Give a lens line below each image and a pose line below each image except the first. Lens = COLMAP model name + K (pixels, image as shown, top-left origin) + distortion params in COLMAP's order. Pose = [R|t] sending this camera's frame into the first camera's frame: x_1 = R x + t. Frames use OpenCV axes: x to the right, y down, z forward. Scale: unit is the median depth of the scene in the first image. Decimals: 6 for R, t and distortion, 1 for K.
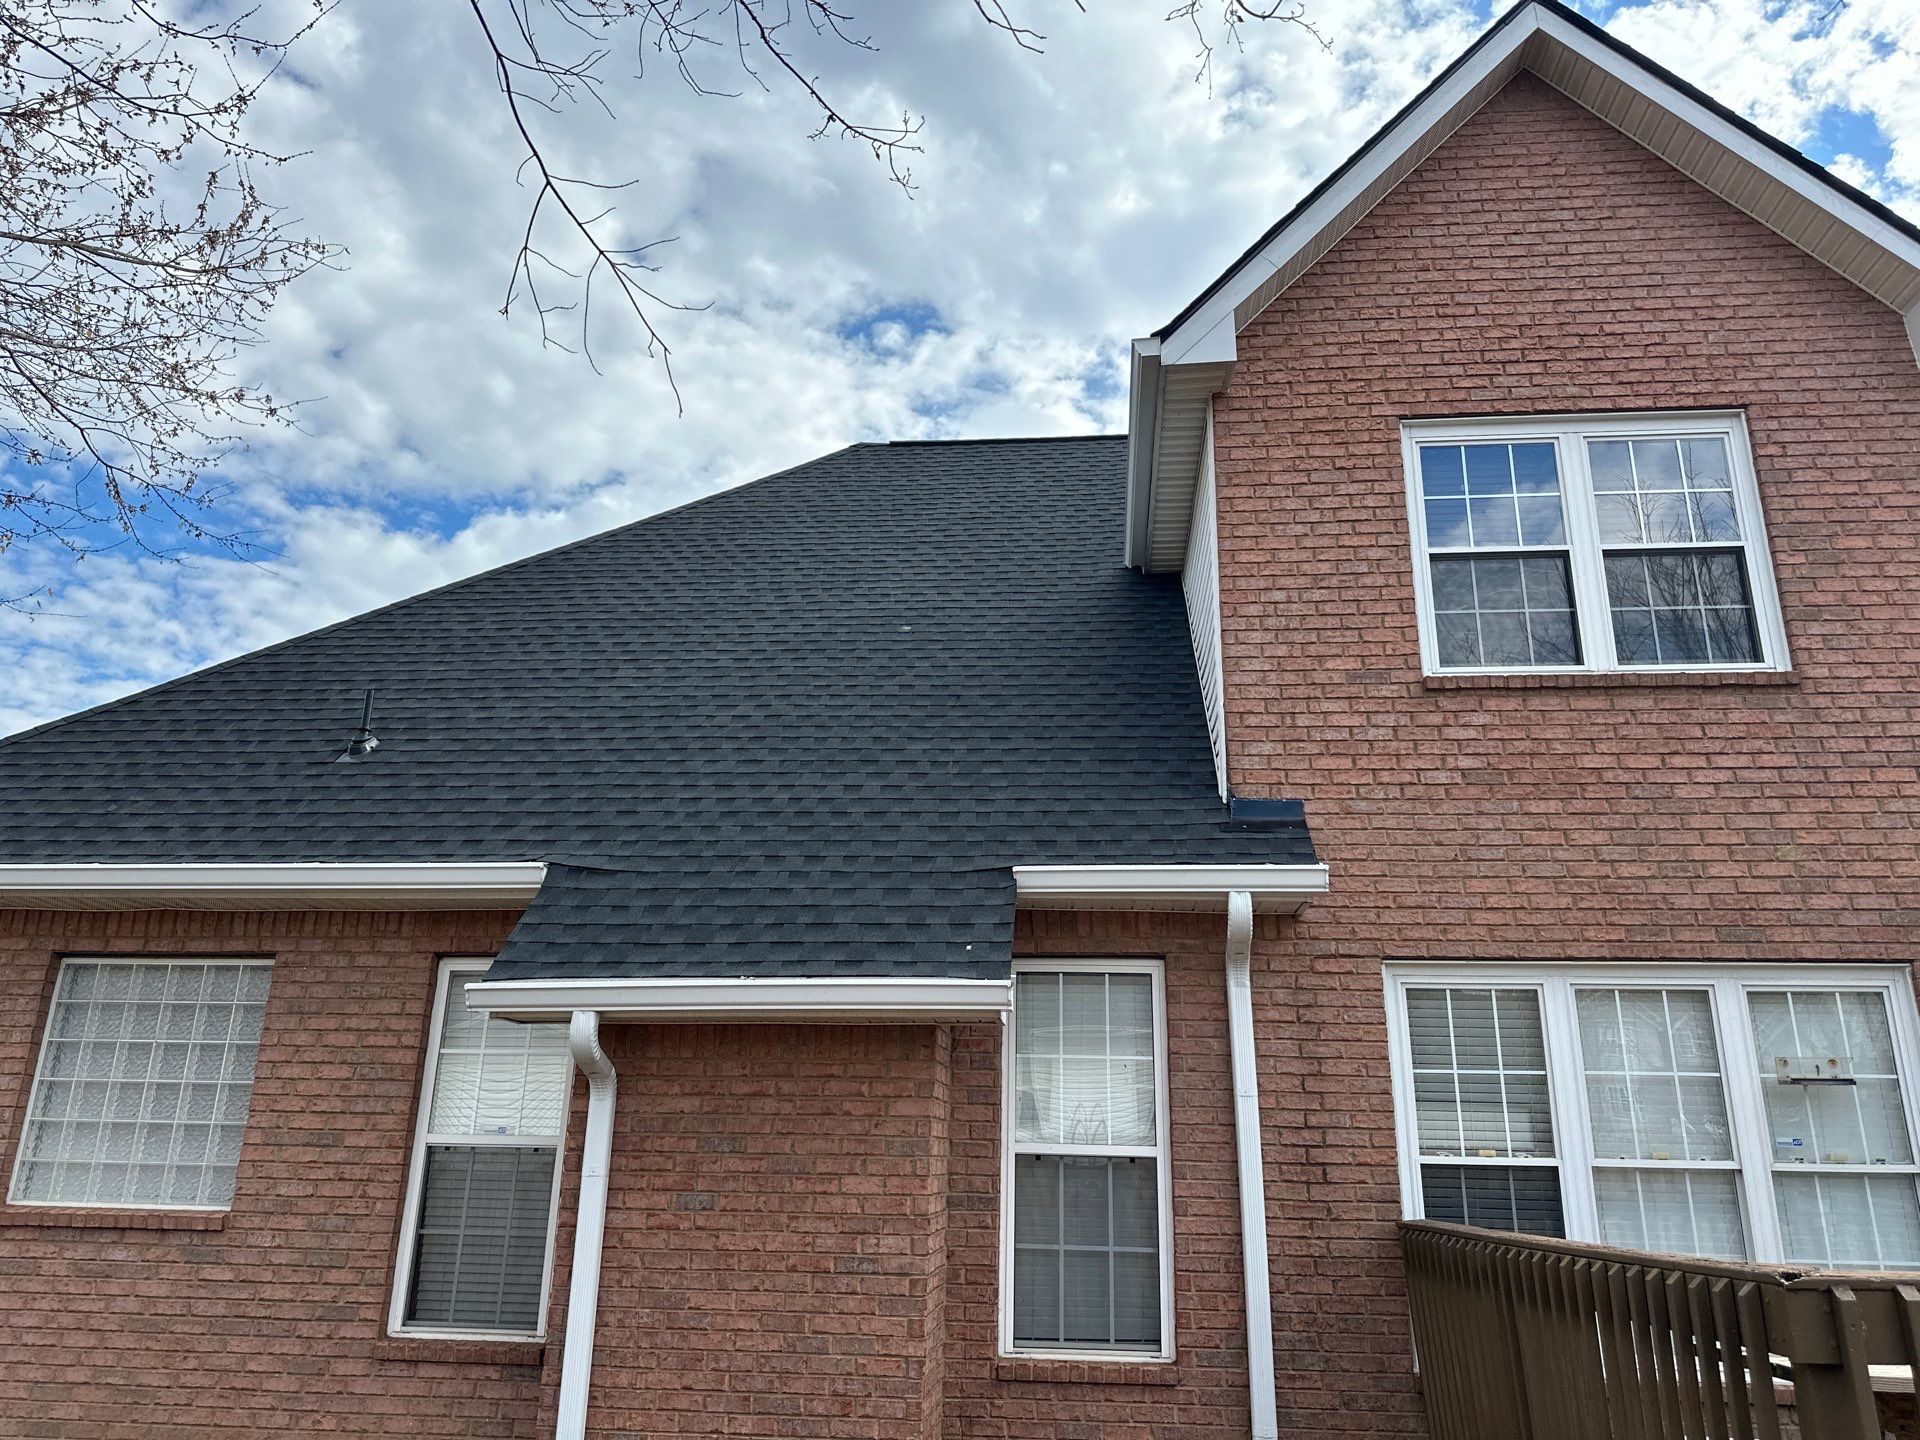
lens RADIAL K [[1327.4, 0, 960.0], [0, 1327.4, 720.0], [0, 0, 1]] dist [0.055642, -0.073923]
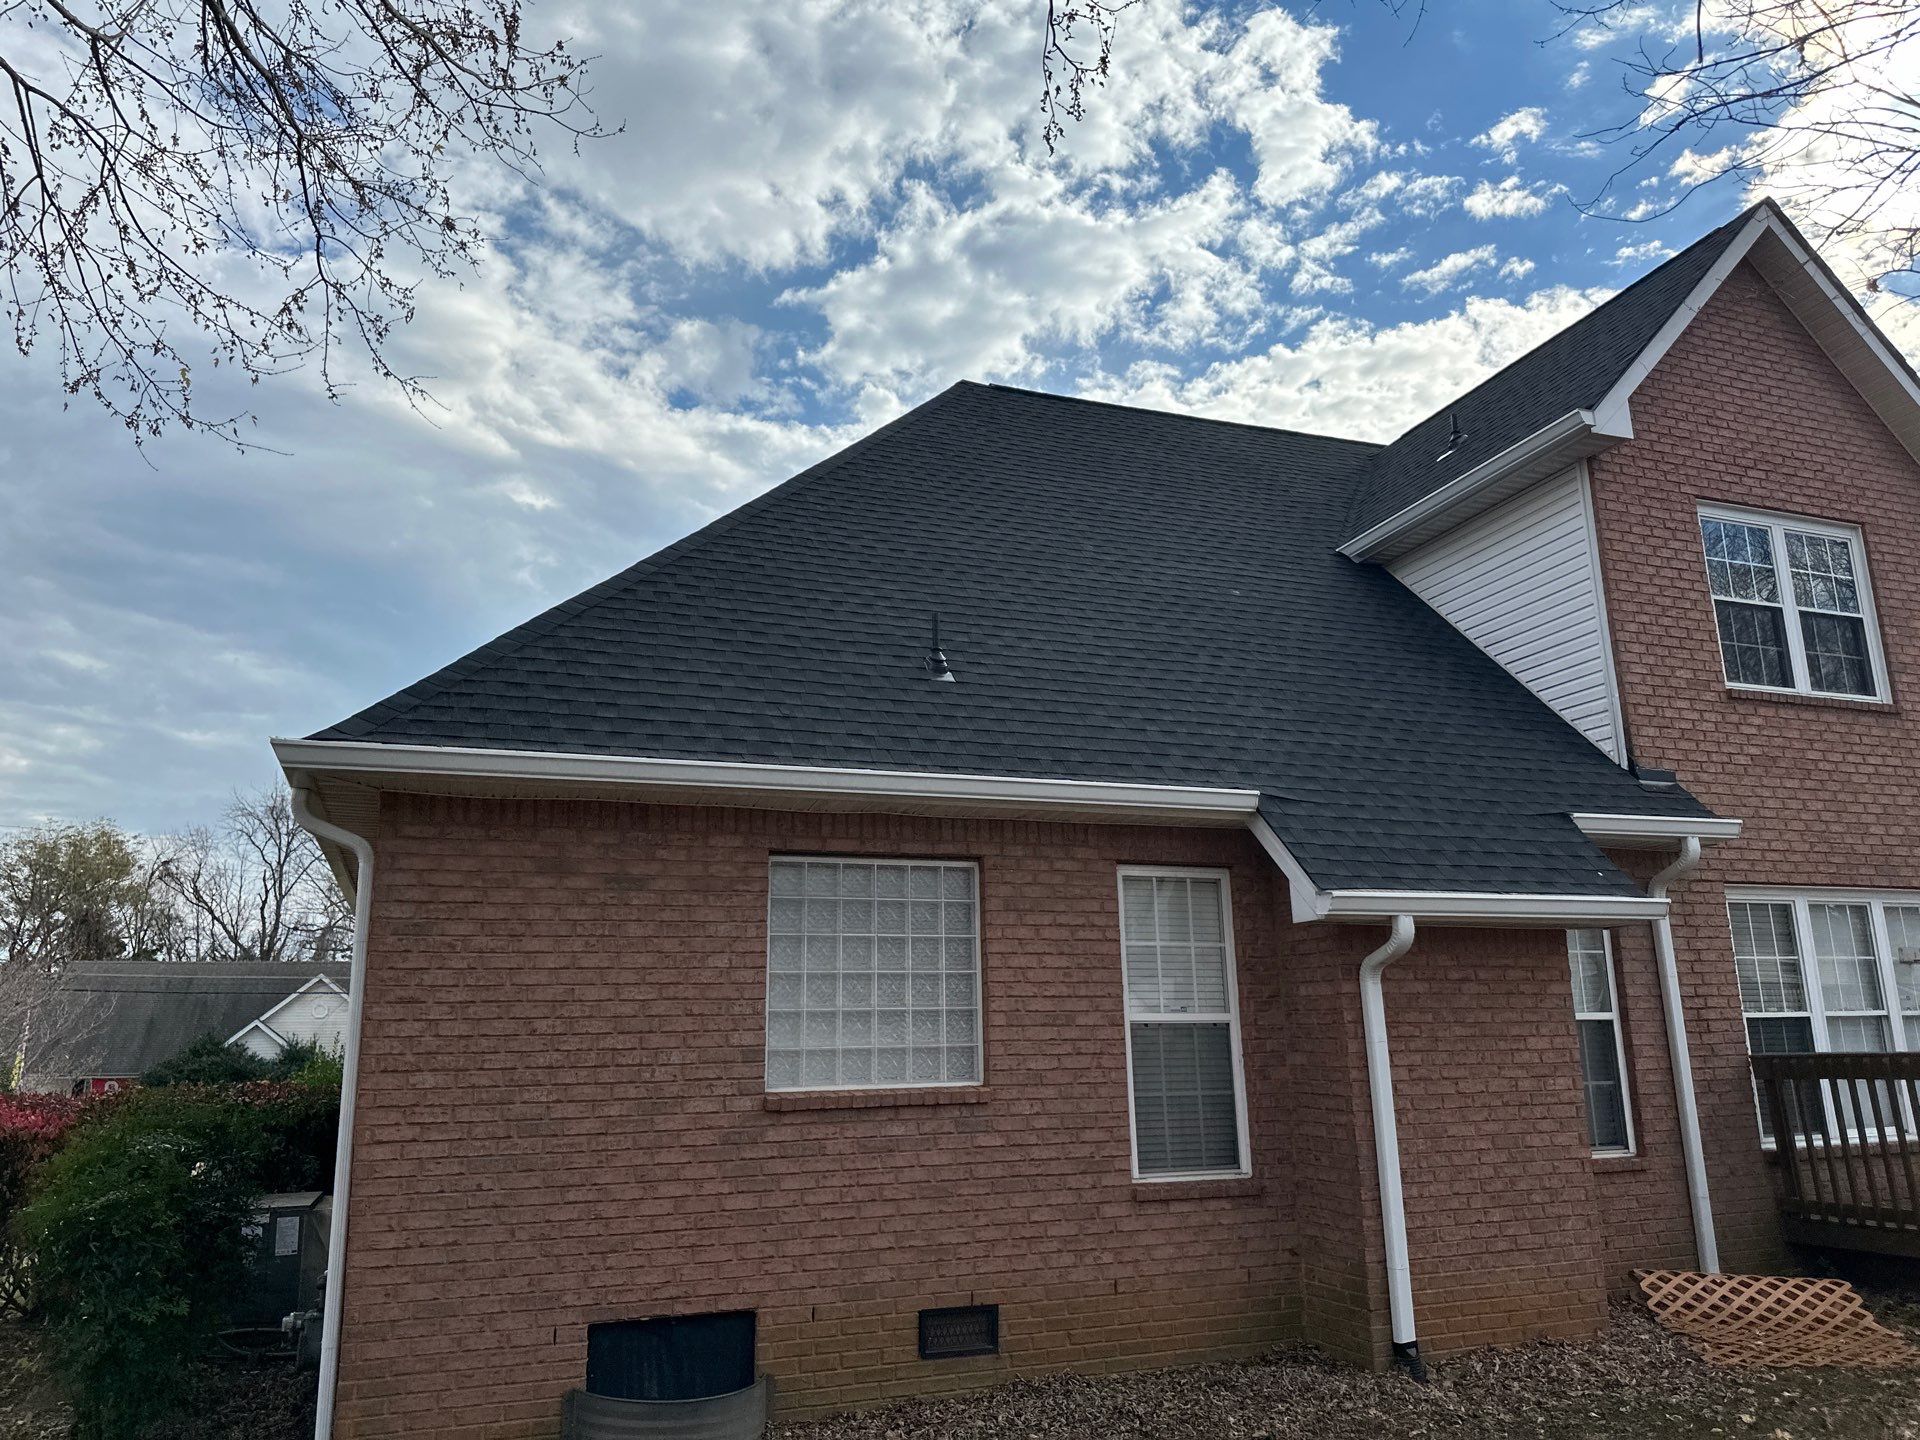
lens RADIAL K [[1327.4, 0, 960.0], [0, 1327.4, 720.0], [0, 0, 1]] dist [0.055642, -0.073923]
pose [[0.904404, 0.067906, 0.421238, -1.014390], [-0.102846, 0.992840, 0.060761, -0.001176], [-0.414096, -0.098276, 0.904912, 0.033224]]
